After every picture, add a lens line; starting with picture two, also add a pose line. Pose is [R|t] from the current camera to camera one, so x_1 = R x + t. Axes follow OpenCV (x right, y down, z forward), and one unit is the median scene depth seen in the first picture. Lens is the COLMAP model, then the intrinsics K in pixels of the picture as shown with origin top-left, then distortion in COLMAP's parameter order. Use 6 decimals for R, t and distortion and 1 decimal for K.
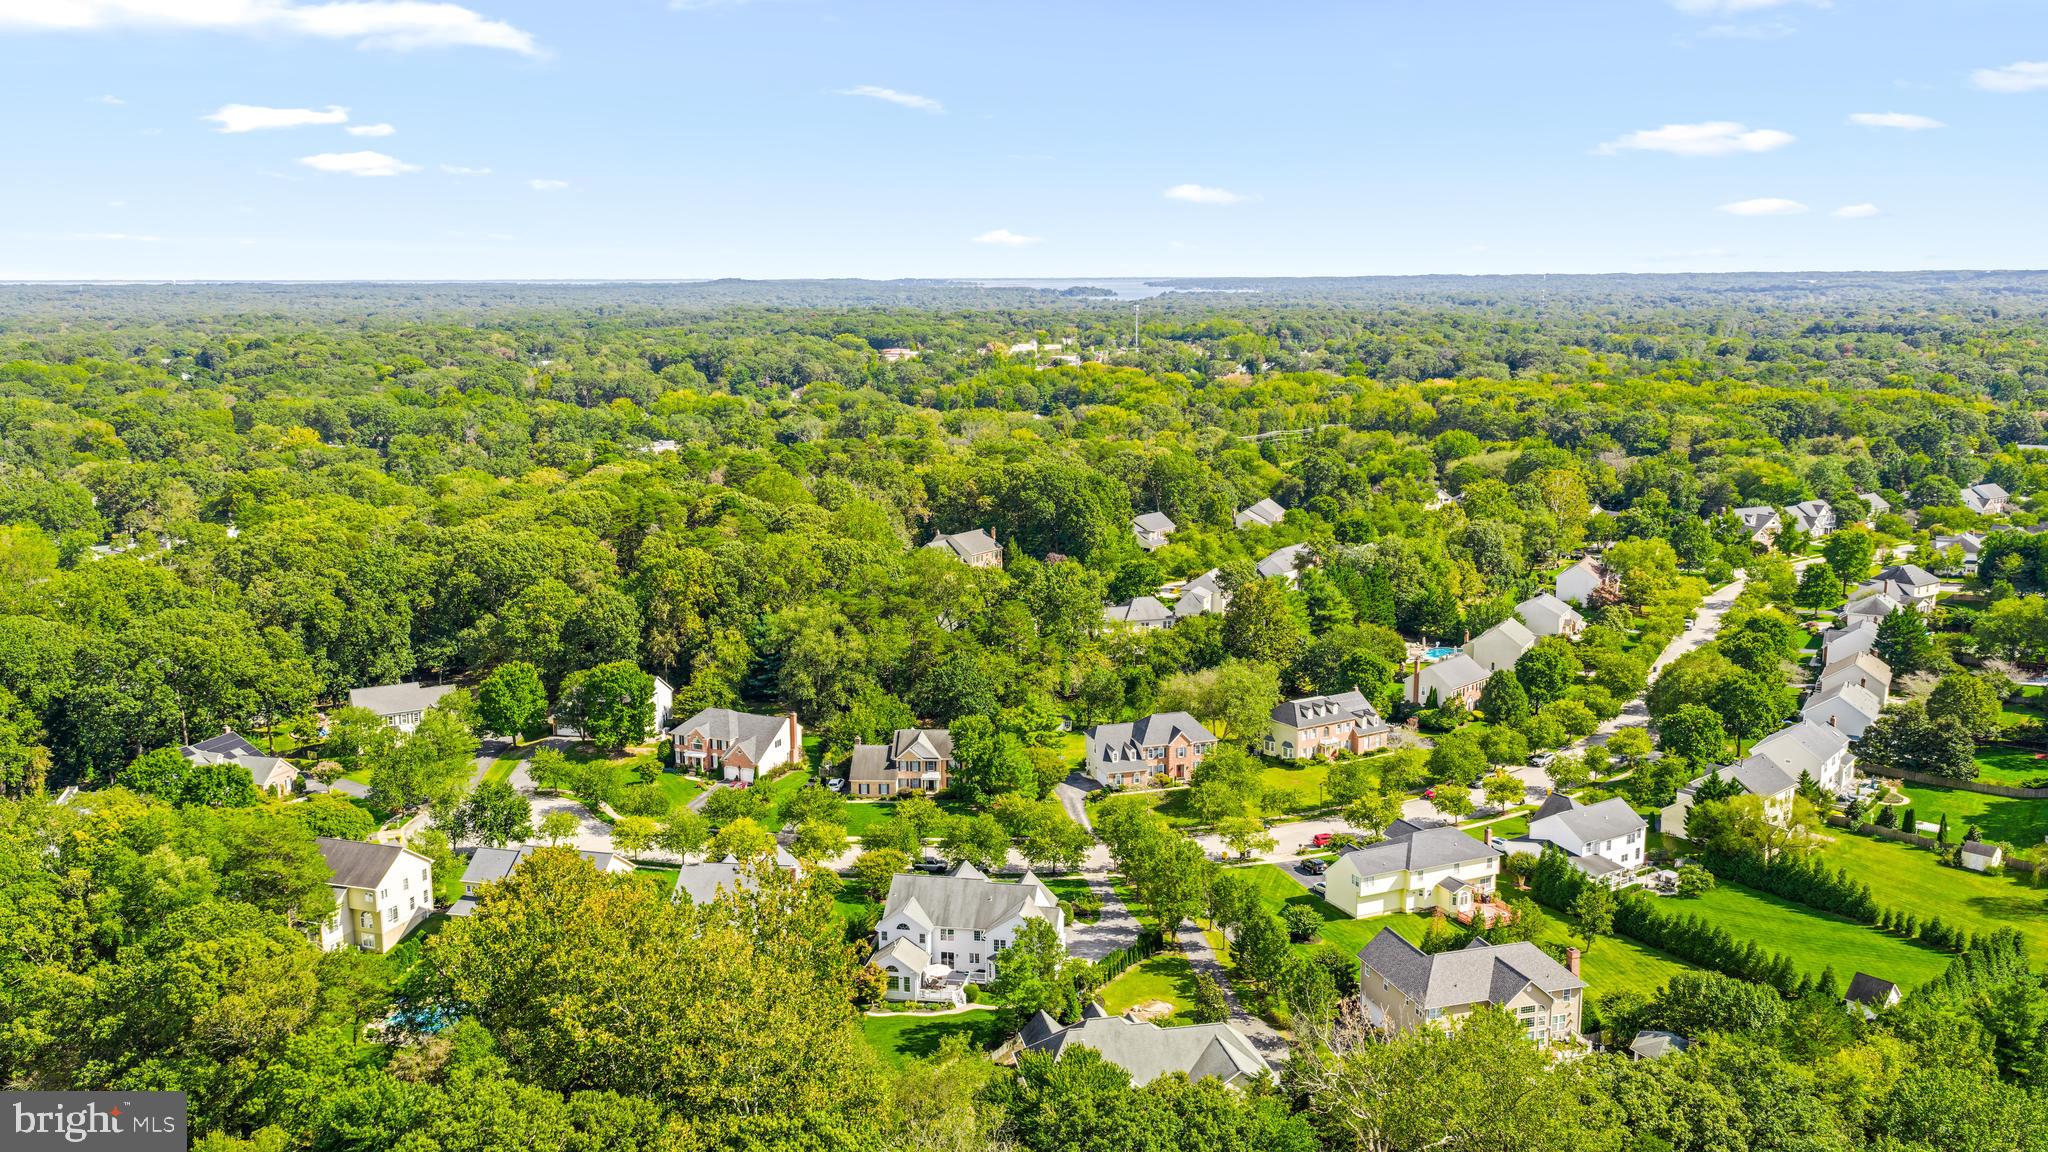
lens RADIAL K [[1709.8, 0, 1029.0], [0, 1709.8, 571.4], [0, 0, 1]] dist [0.033844, -0.001677]
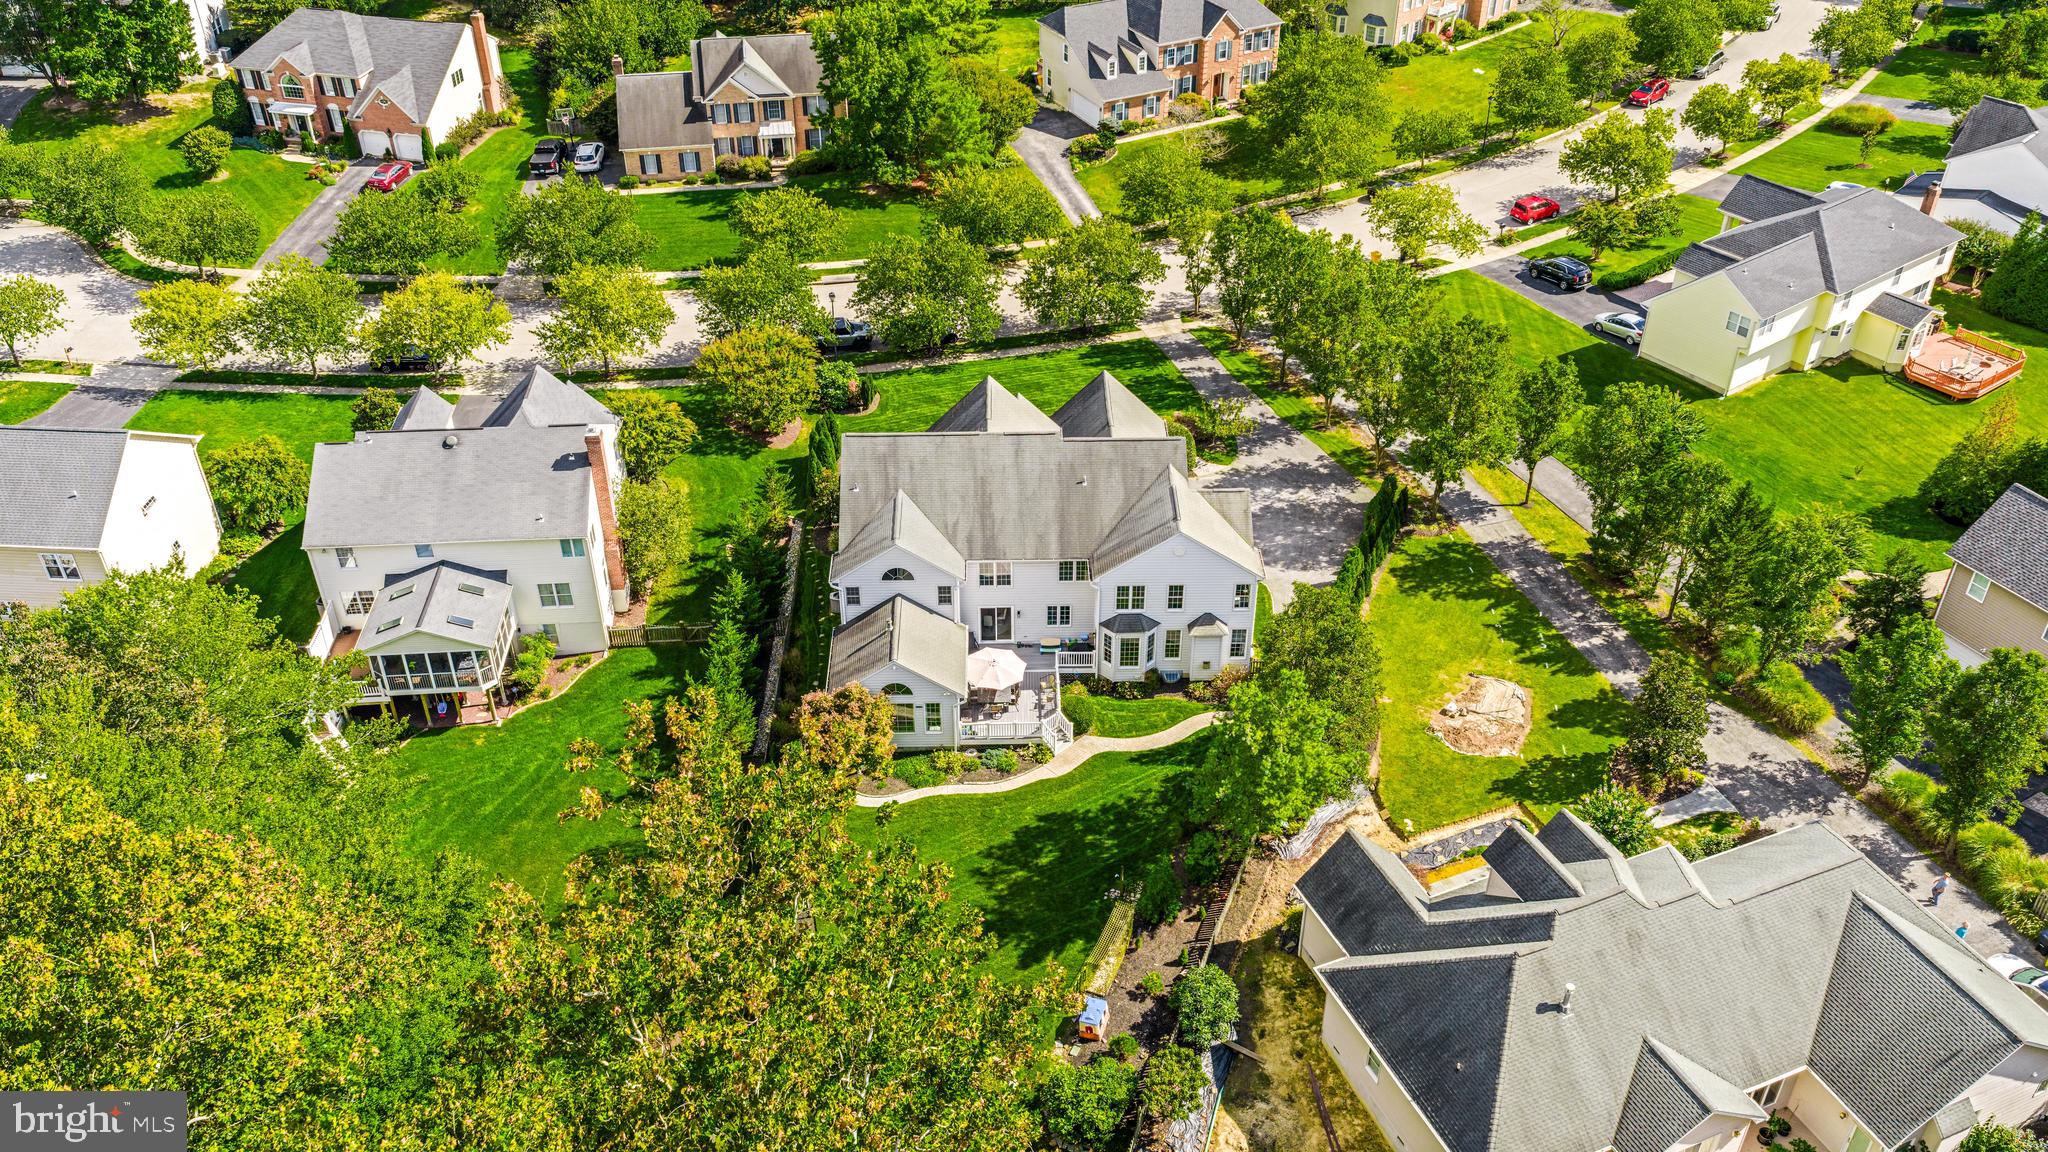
lens RADIAL K [[1709.8, 0, 1023.0], [0, 1709.8, 573.1], [0, 0, 1]] dist [0.033844, -0.001677]
pose [[0.980802, -0.110173, 0.160900, -0.083502], [0.032230, 0.905344, 0.423454, 0.022855], [-0.192323, -0.410139, 0.891514, 0.466896]]
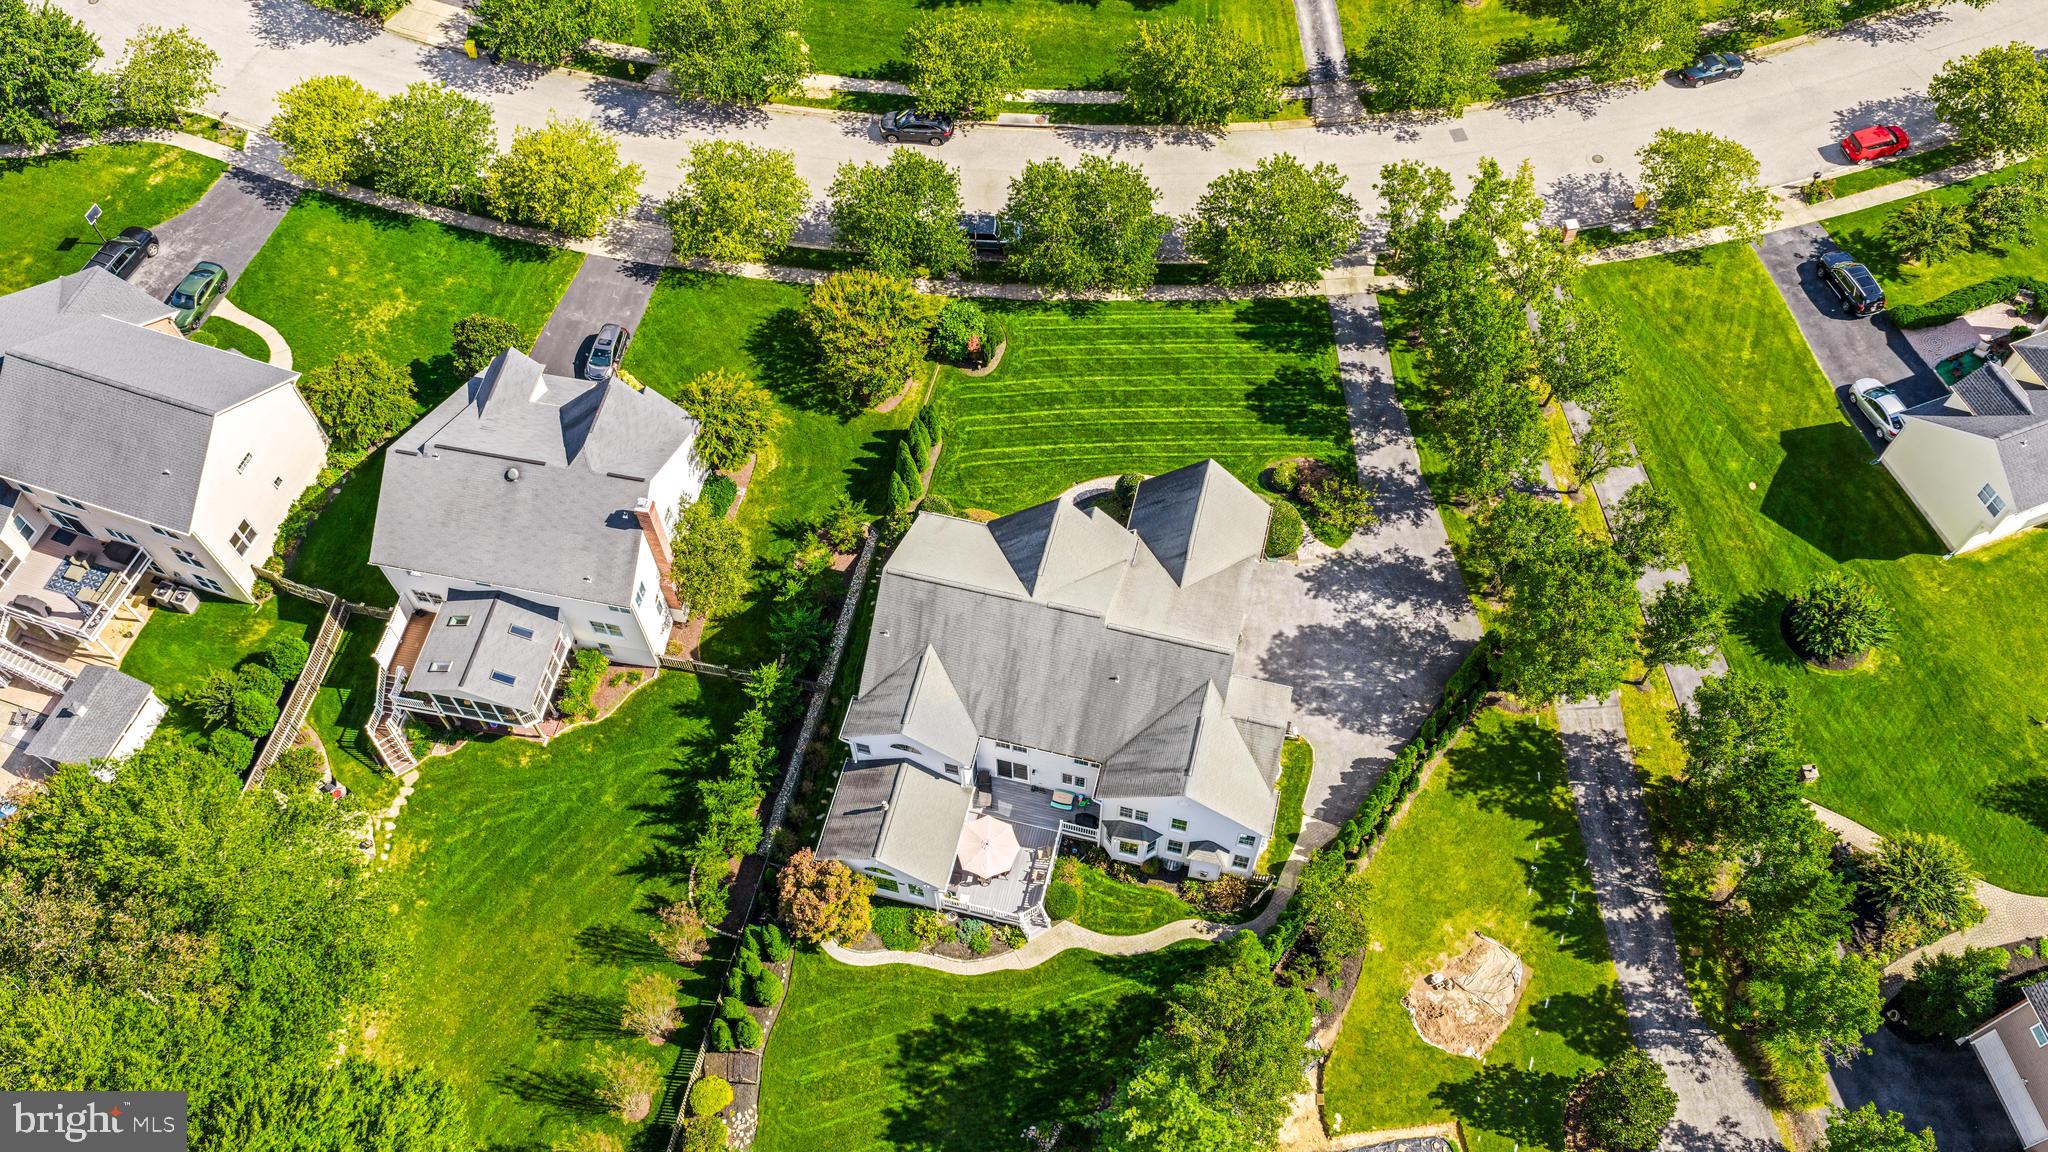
lens RADIAL K [[1709.8, 0, 1021.6], [0, 1709.8, 567.9], [0, 0, 1]] dist [0.033844, -0.001677]
pose [[0.997881, 0.054108, -0.036129, -0.024314], [-0.007601, 0.648461, 0.761210, -0.105444], [0.064616, -0.759322, 0.647498, 0.575916]]
